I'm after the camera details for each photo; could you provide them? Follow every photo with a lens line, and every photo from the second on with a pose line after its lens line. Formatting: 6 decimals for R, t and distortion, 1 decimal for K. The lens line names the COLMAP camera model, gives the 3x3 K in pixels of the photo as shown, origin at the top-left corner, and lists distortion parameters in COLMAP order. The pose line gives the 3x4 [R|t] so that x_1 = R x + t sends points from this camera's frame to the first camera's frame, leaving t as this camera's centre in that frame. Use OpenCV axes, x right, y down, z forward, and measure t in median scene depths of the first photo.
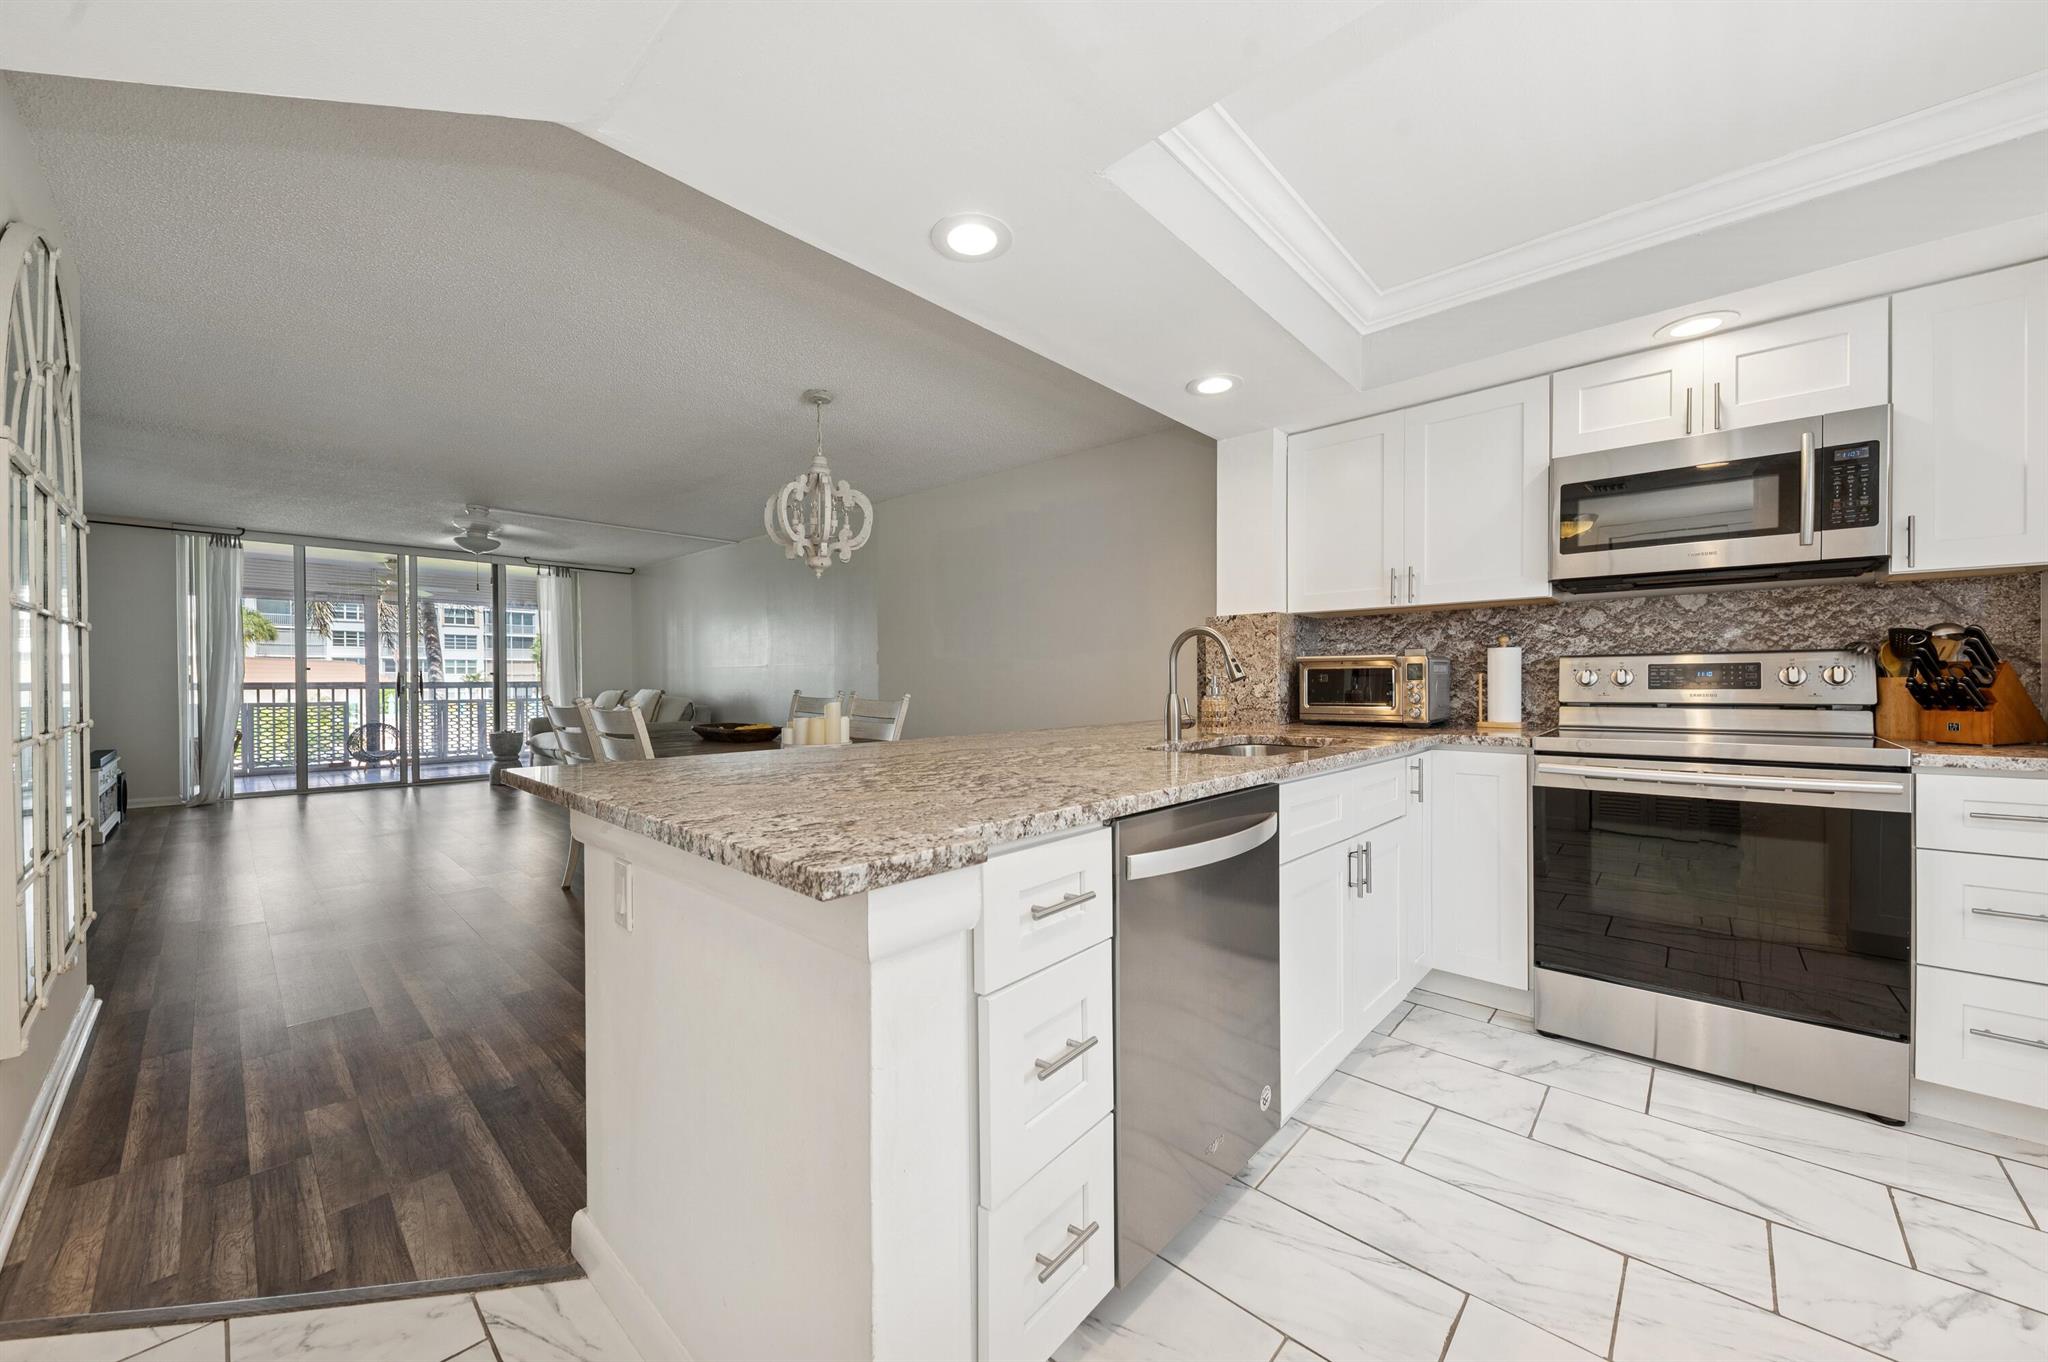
lens RADIAL K [[752.9, 0, 994.7], [0, 752.9, 689.2], [0, 0, 1]] dist [0.002595, -0.004155]
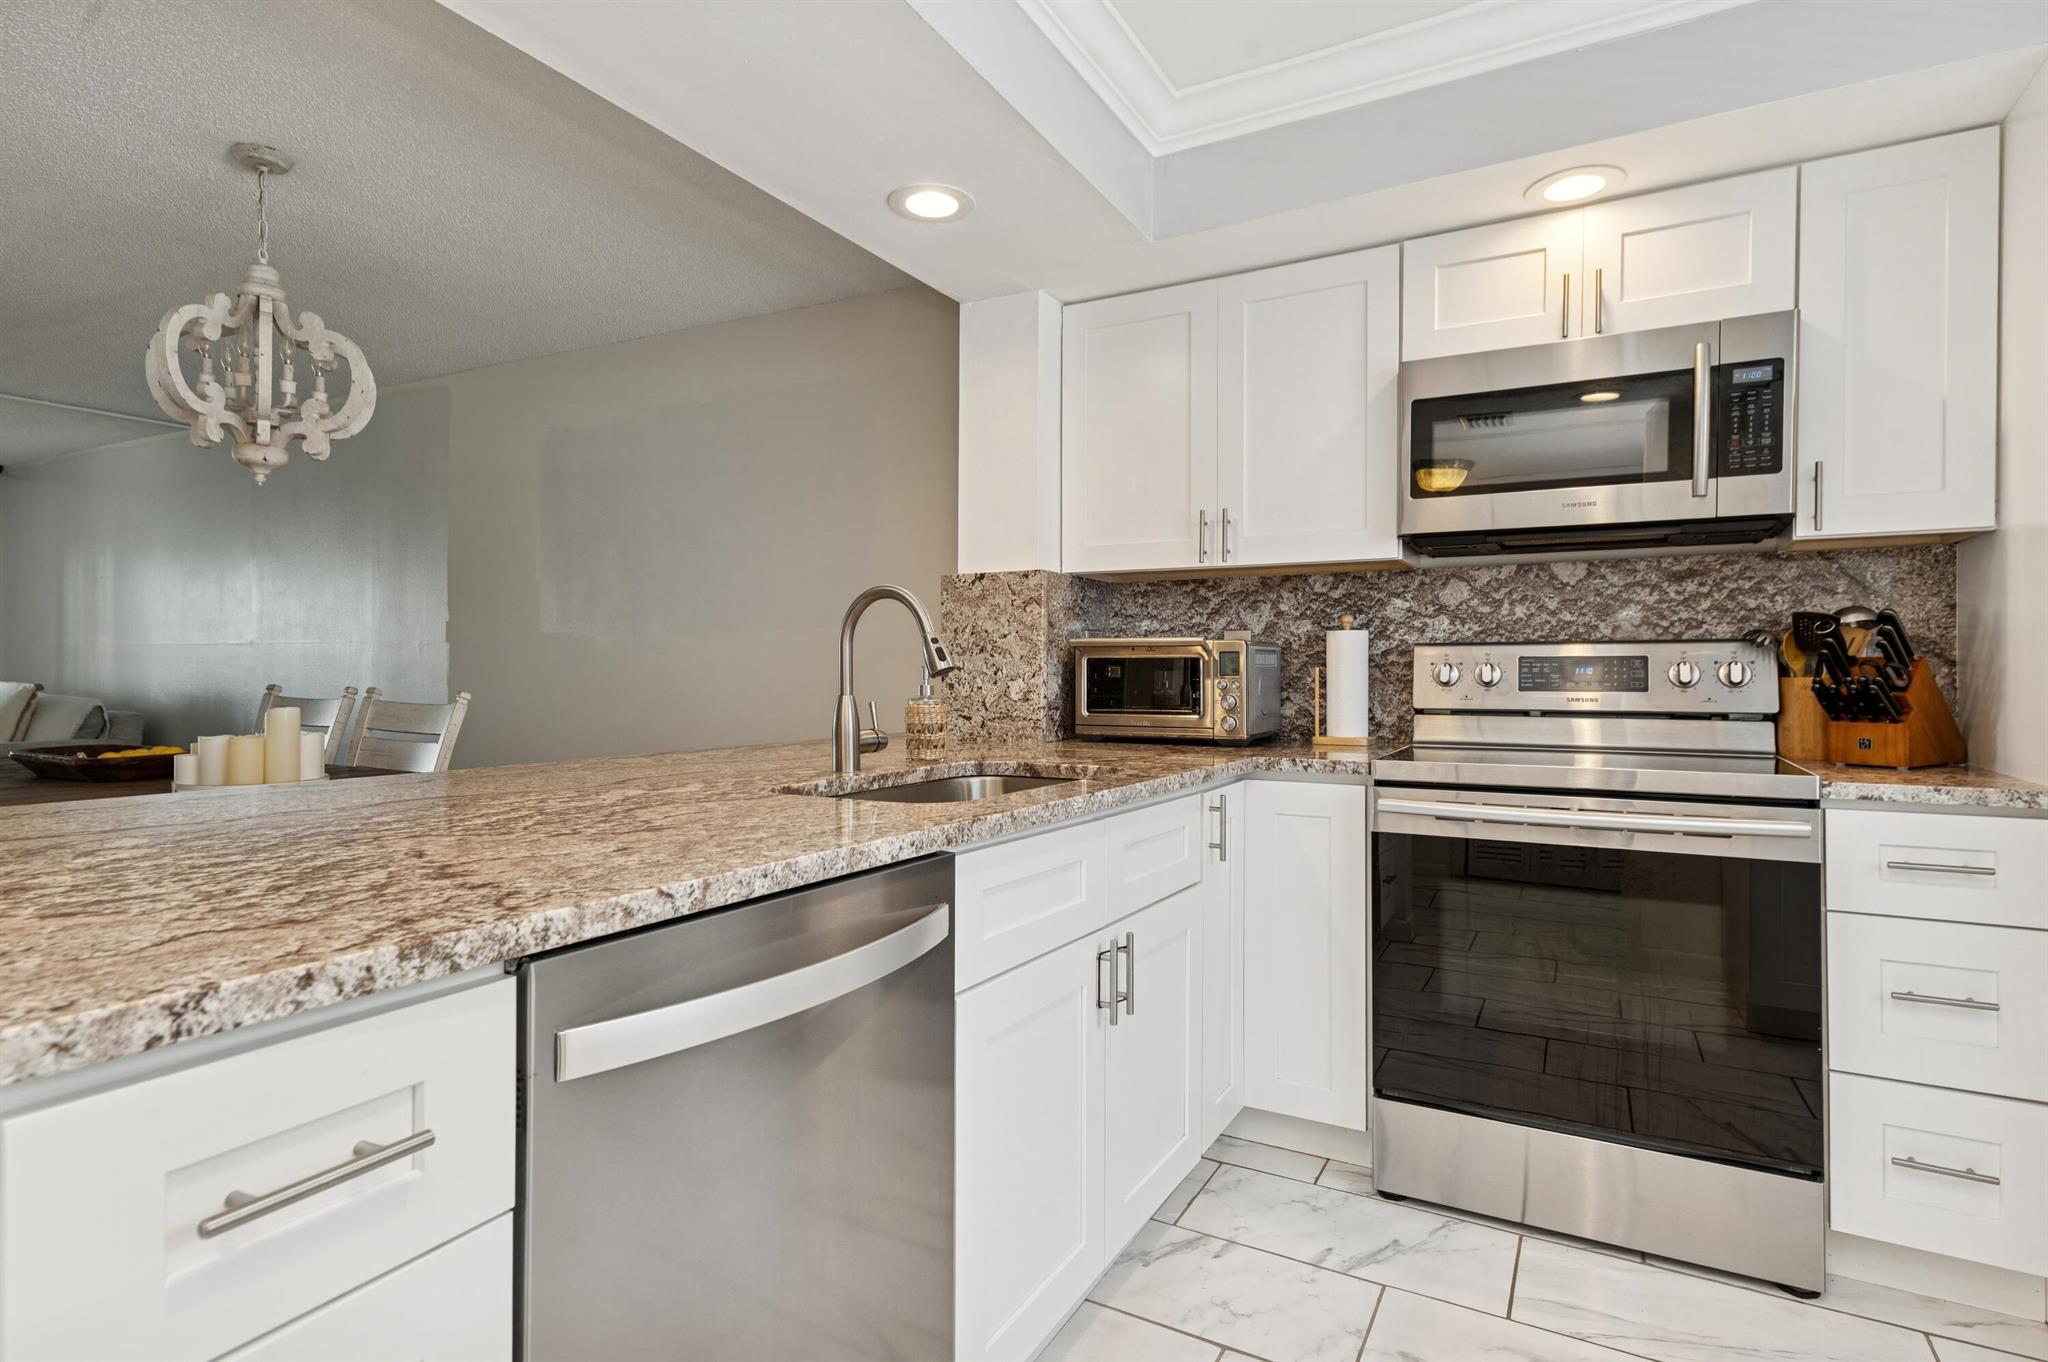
lens RADIAL K [[1062.7, 0, 1006.1], [0, 1062.7, 675.5], [0, 0, 1]] dist [0.001250, 0.009063]
pose [[0.970196, 0.008432, 0.242174, 0.151491], [-0.006286, 0.999934, -0.009632, -0.002118], [-0.242239, 0.007822, 0.970185, 0.136989]]
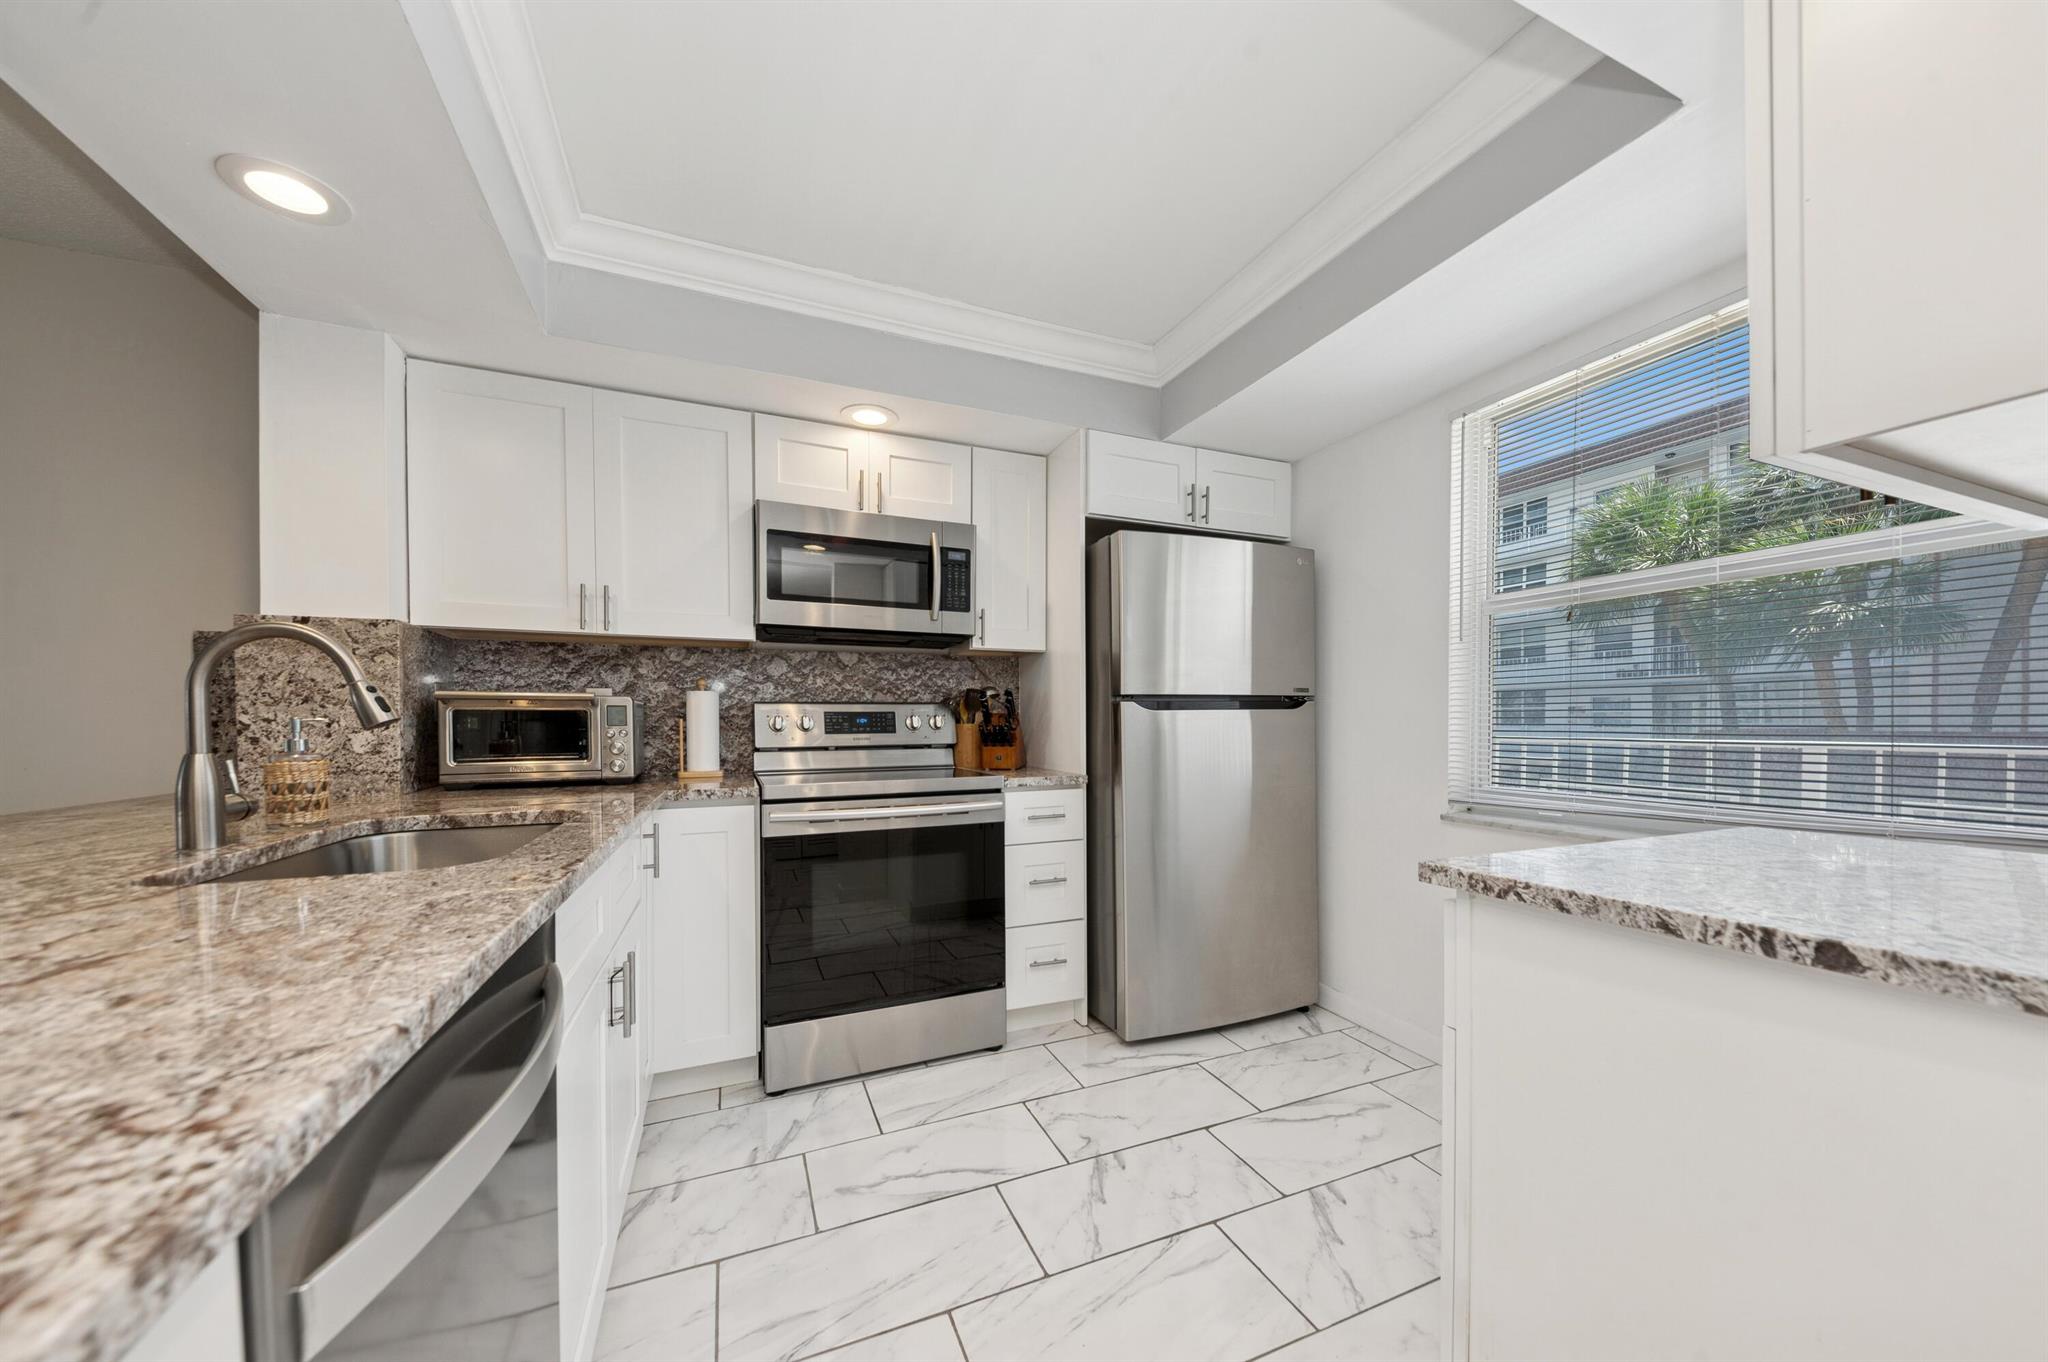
lens RADIAL K [[721.6, 0, 1048.8], [0, 721.6, 734.1], [0, 0, 1]] dist [-0.000206, -0.000868]
pose [[0.377270, -0.009676, 0.926053, 0.013803], [0.011783, 0.999915, 0.005647, -0.002375], [-0.926028, 0.008781, 0.377352, 0.312814]]
